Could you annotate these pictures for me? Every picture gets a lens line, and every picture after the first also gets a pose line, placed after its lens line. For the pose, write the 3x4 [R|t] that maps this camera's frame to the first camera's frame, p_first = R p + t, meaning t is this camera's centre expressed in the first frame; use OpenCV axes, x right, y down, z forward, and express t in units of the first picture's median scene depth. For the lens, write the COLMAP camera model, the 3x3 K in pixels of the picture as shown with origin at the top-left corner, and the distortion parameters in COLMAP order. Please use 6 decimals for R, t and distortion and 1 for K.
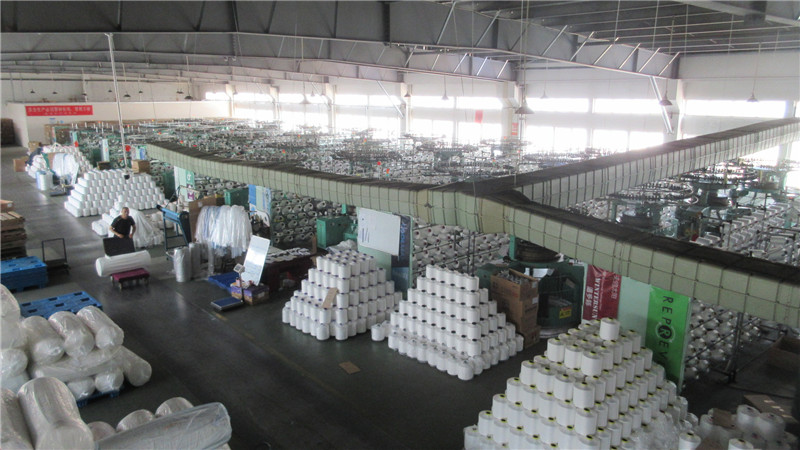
lens RADIAL K [[613.8, 0, 400.0], [0, 613.8, 225.0], [0, 0, 1]] dist [0.001273, 0.000304]
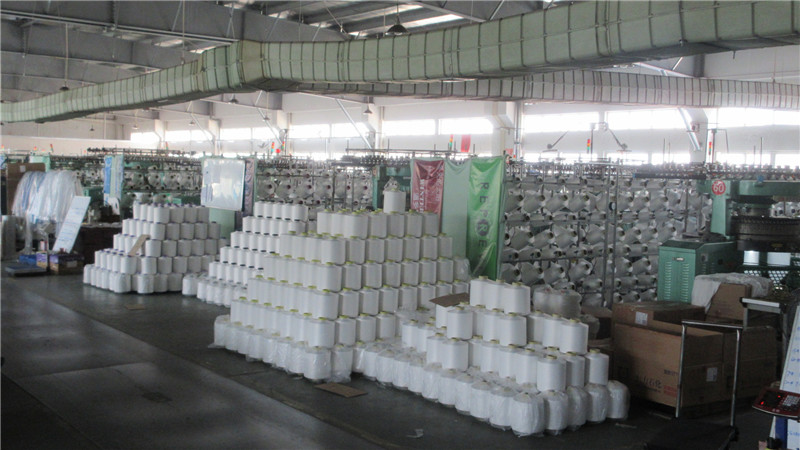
lens RADIAL K [[884.5, 0, 400.0], [0, 884.5, 225.0], [0, 0, 1]] dist [-0.014884, -0.016666]
pose [[0.998951, 0.029013, -0.035424, 0.245086], [-0.034189, 0.987232, -0.155575, 0.241218], [0.030458, 0.156623, 0.987189, -0.109218]]
